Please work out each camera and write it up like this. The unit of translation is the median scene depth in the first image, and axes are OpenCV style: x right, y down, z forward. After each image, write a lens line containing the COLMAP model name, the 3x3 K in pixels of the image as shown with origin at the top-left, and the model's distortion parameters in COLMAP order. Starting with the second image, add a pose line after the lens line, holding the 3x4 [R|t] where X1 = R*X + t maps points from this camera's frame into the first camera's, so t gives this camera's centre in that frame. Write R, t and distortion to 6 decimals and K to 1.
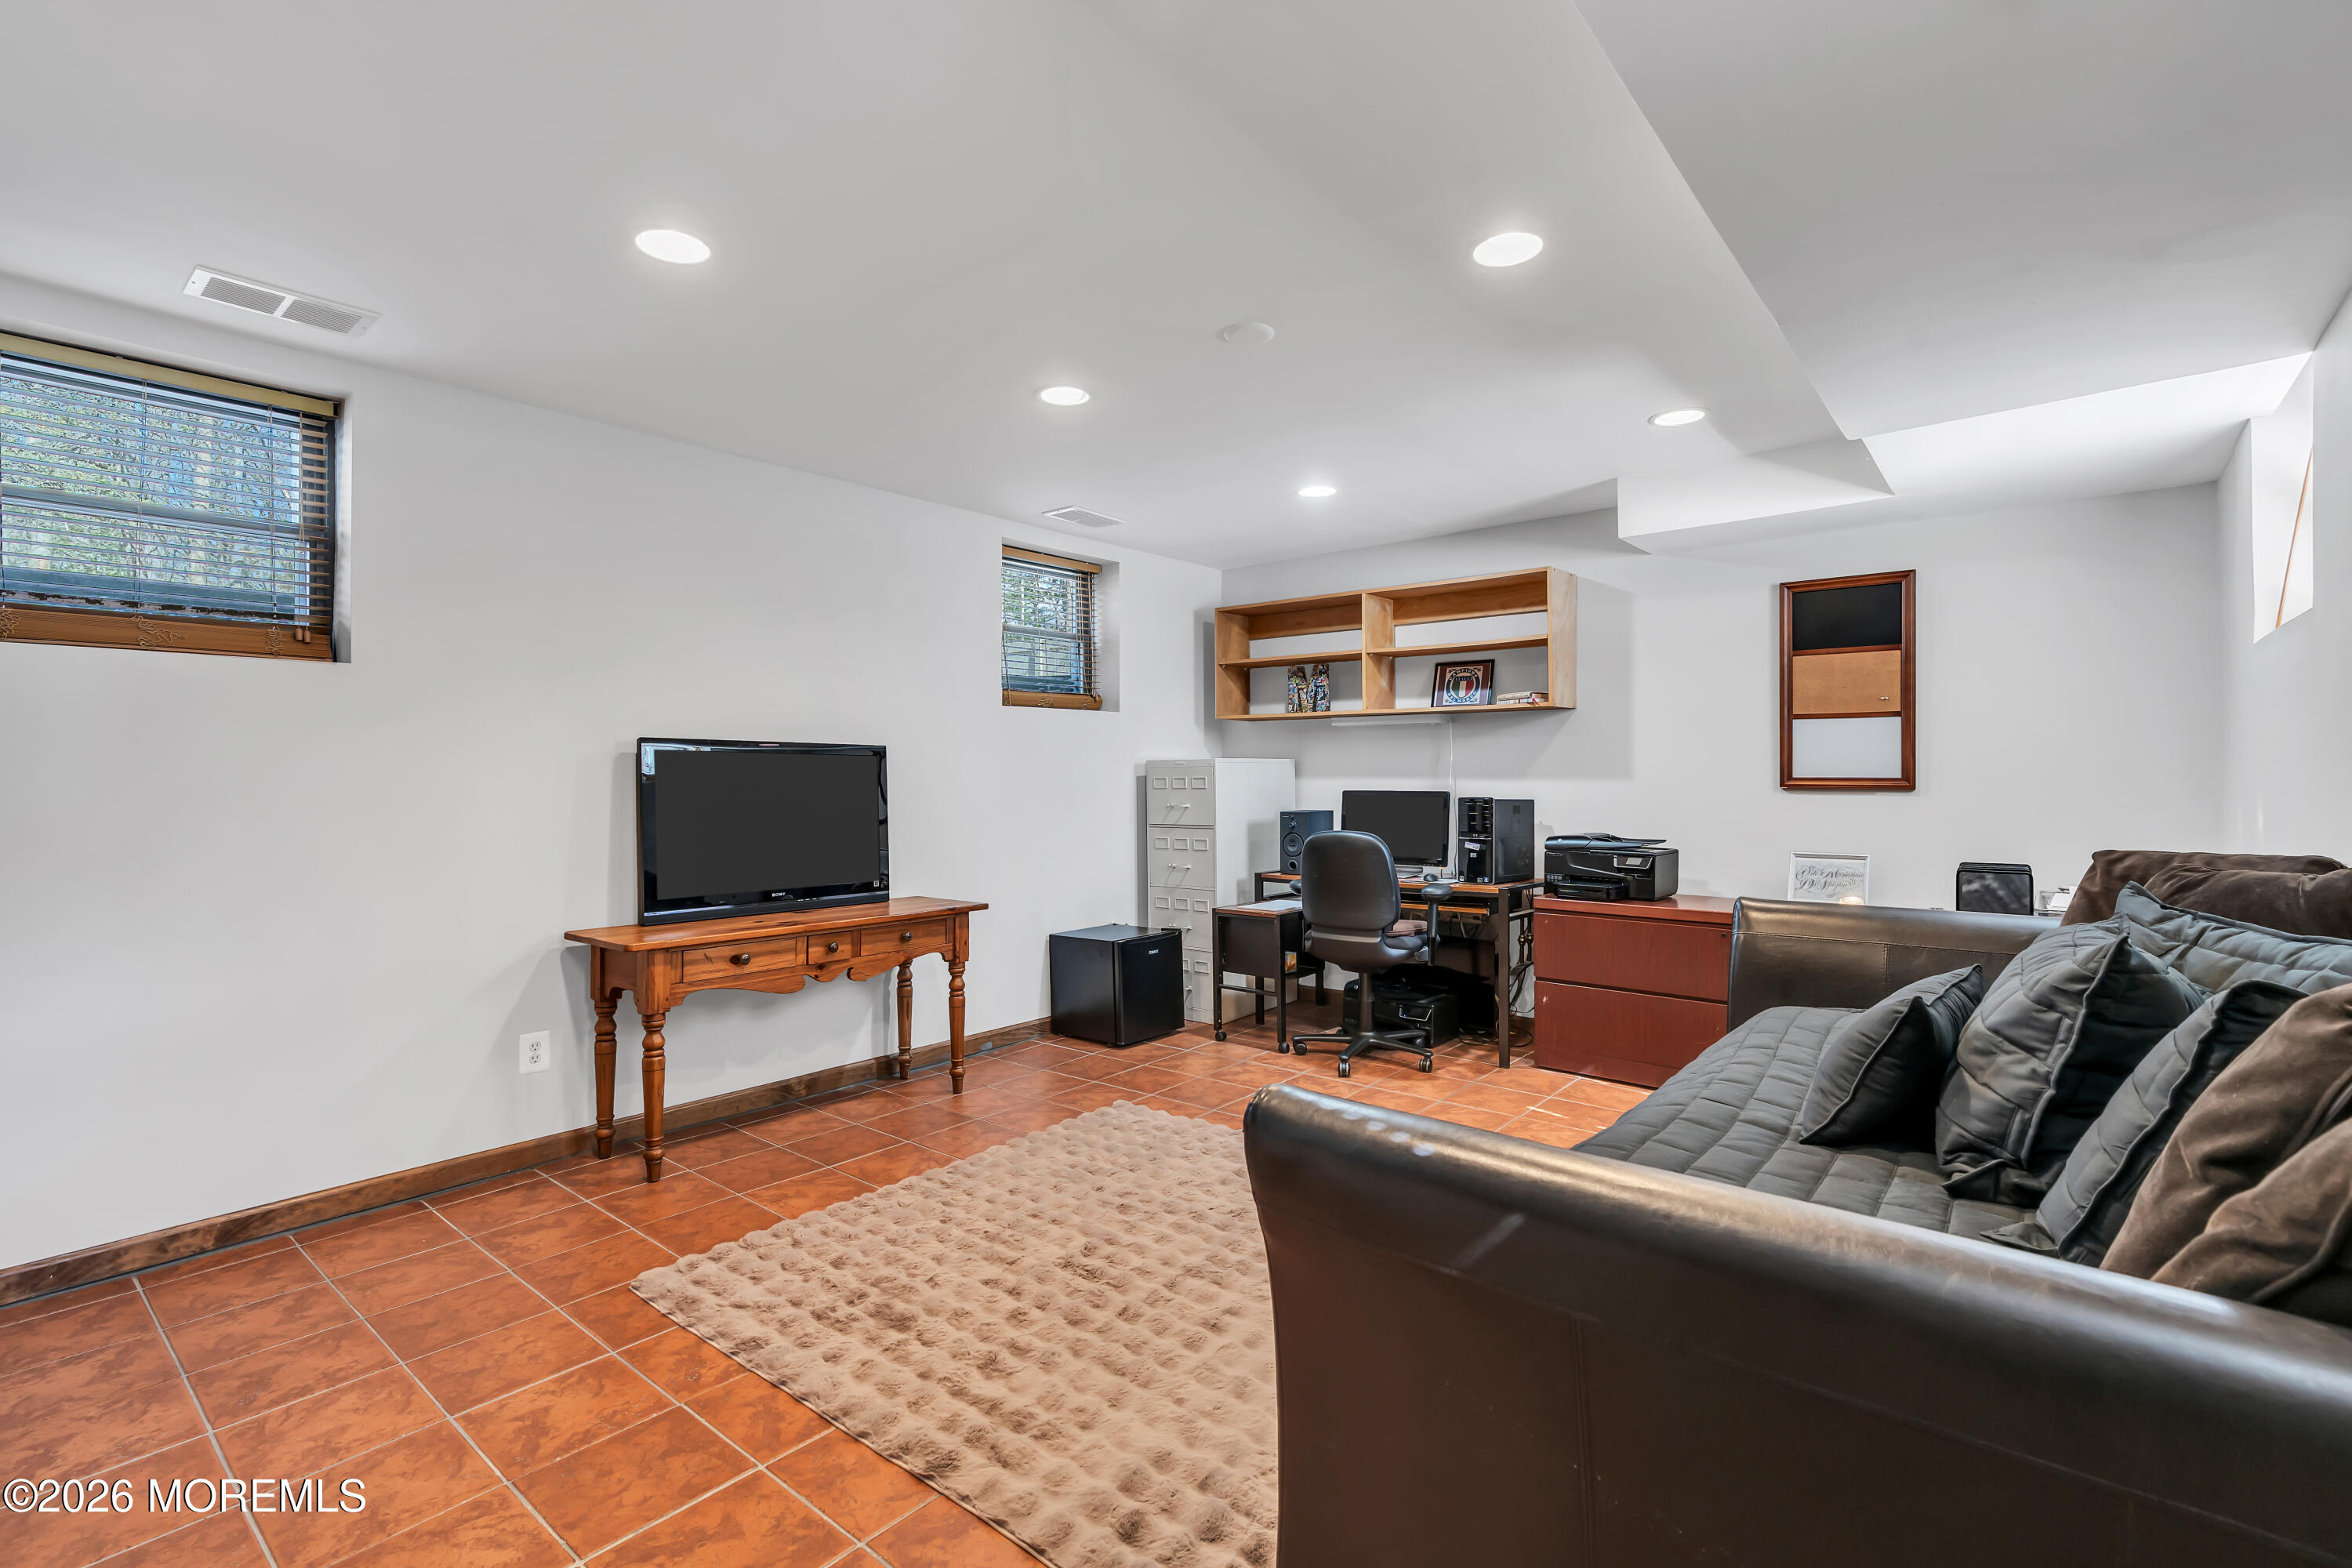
lens RADIAL K [[1059.6, 0, 1178.2], [0, 1059.6, 765.1], [0, 0, 1]] dist [0.001492, 0.002387]
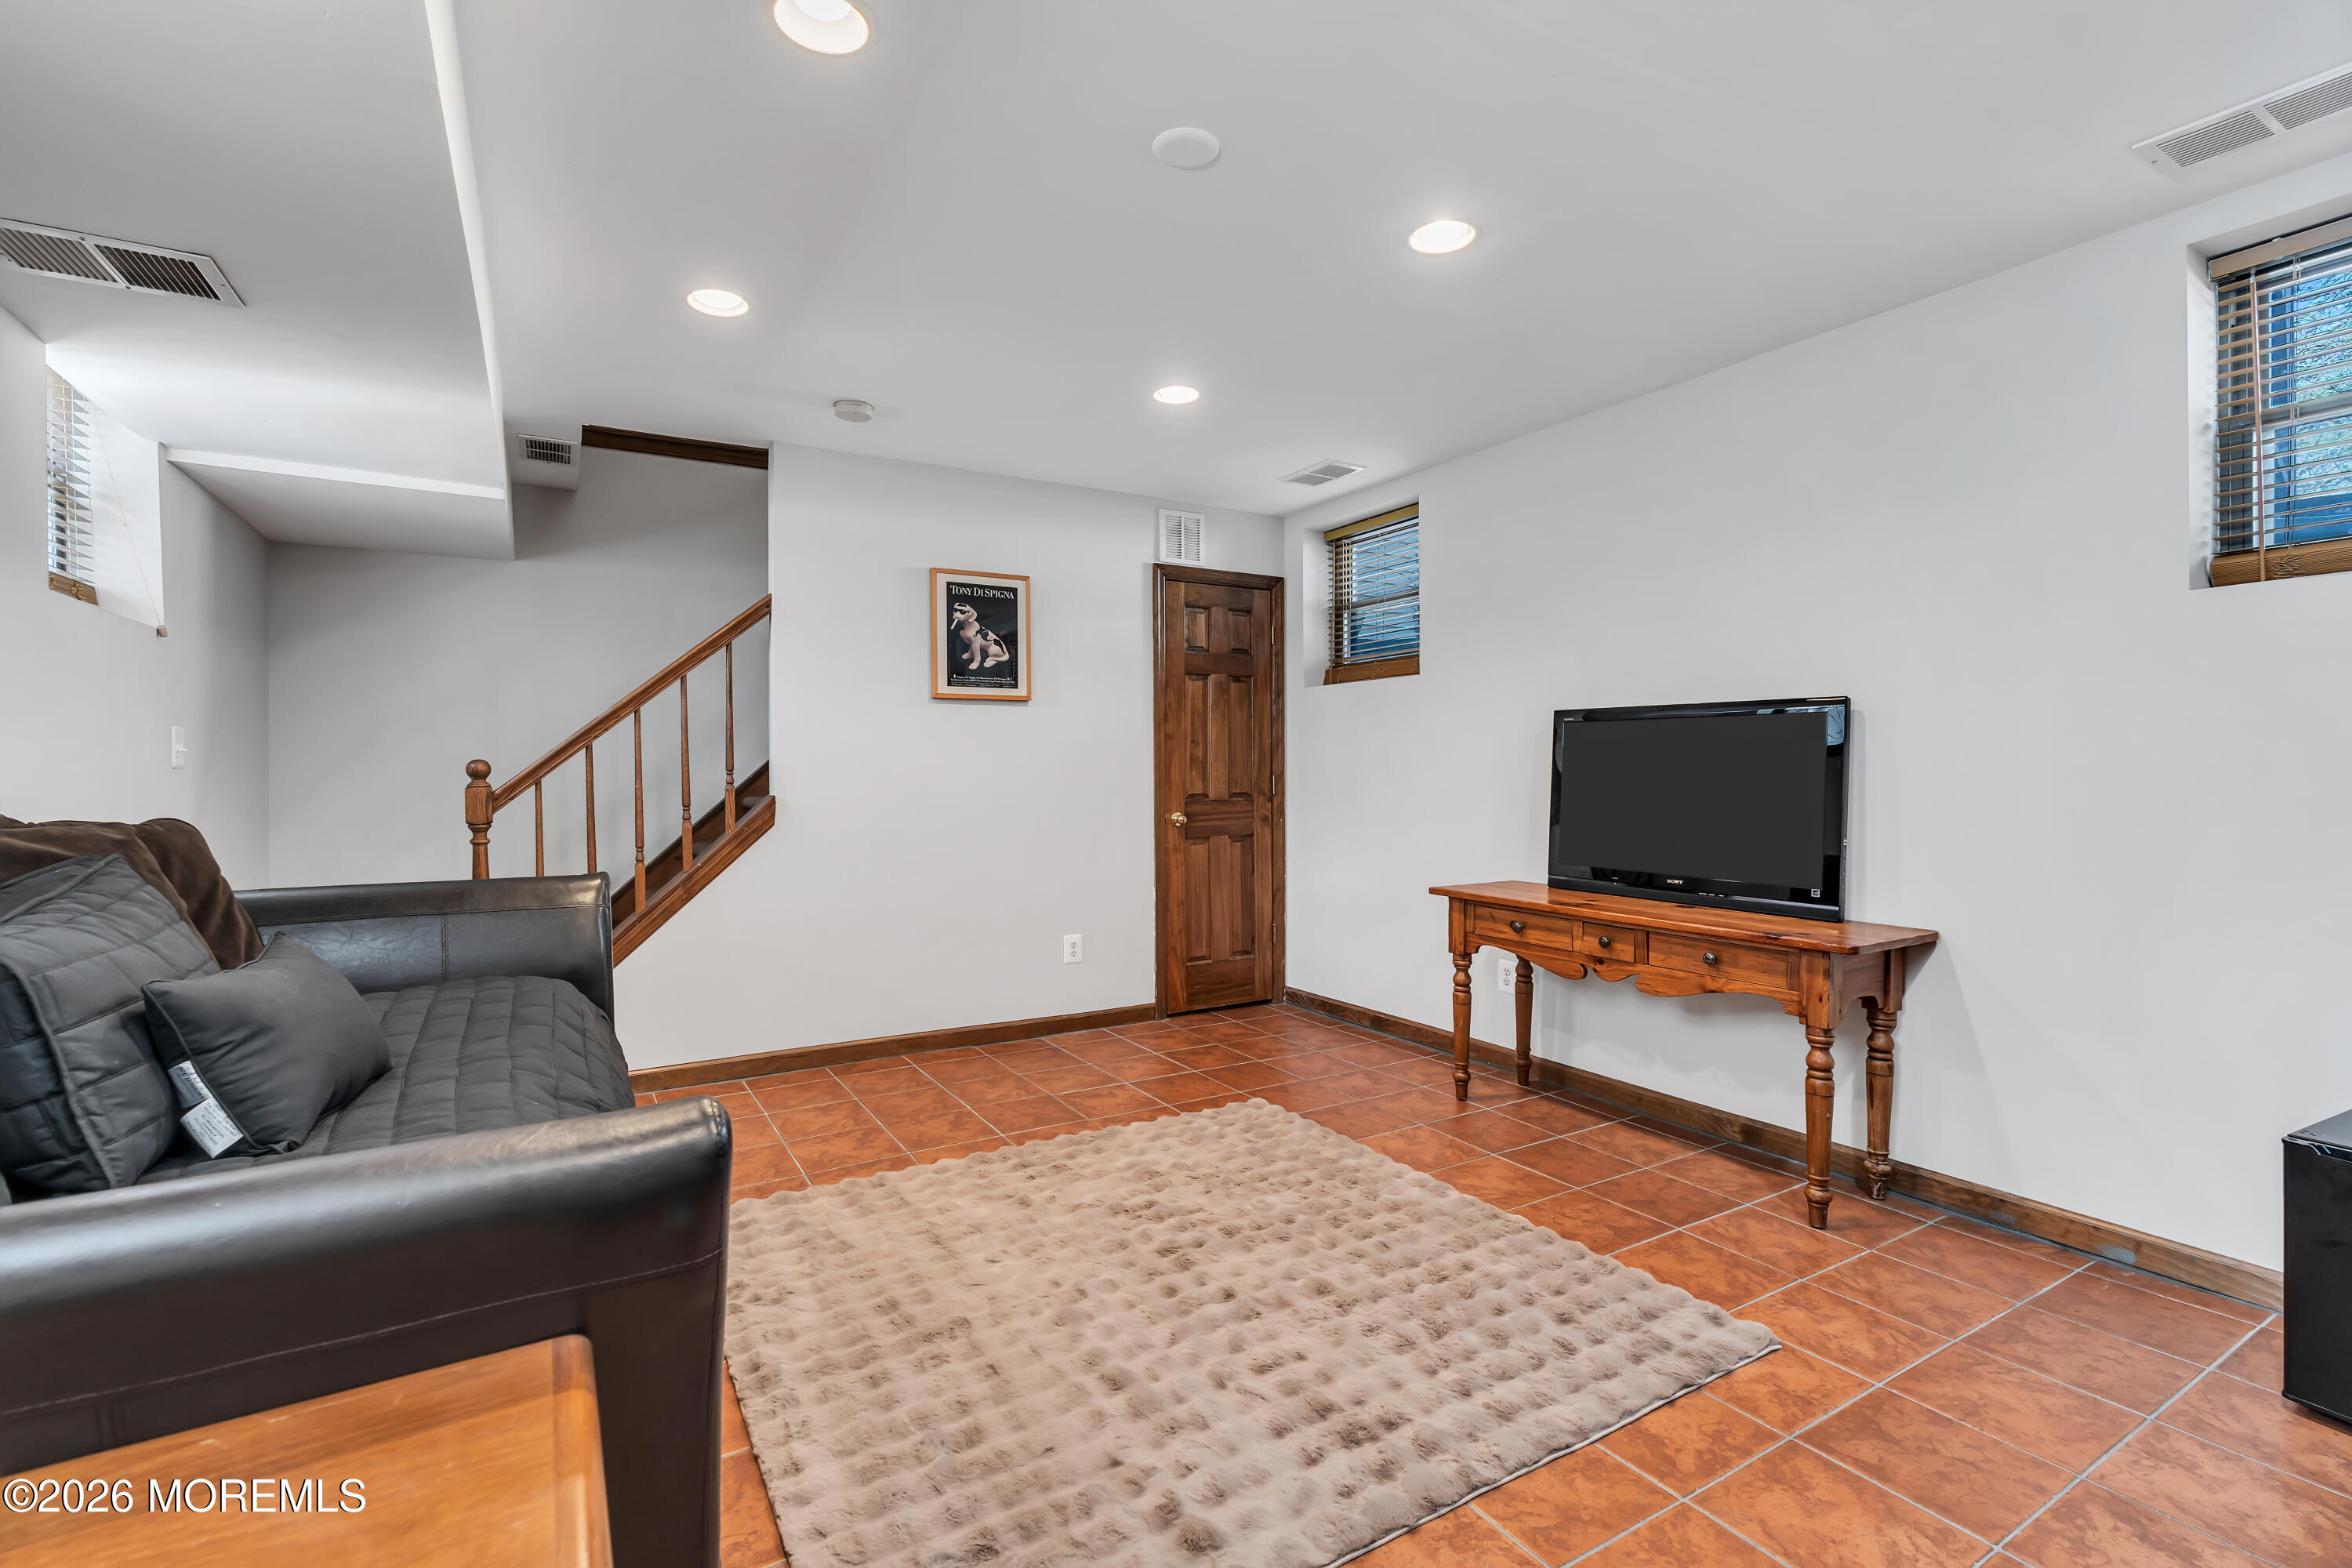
lens RADIAL K [[1059.6, 0, 1178.2], [0, 1059.6, 765.1], [0, 0, 1]] dist [0.001492, 0.002387]
pose [[-0.336442, -0.001142, -0.941704, 0.612508], [0.013365, 0.999893, -0.005988, 0.029601], [0.941609, -0.014601, -0.336390, 0.981107]]
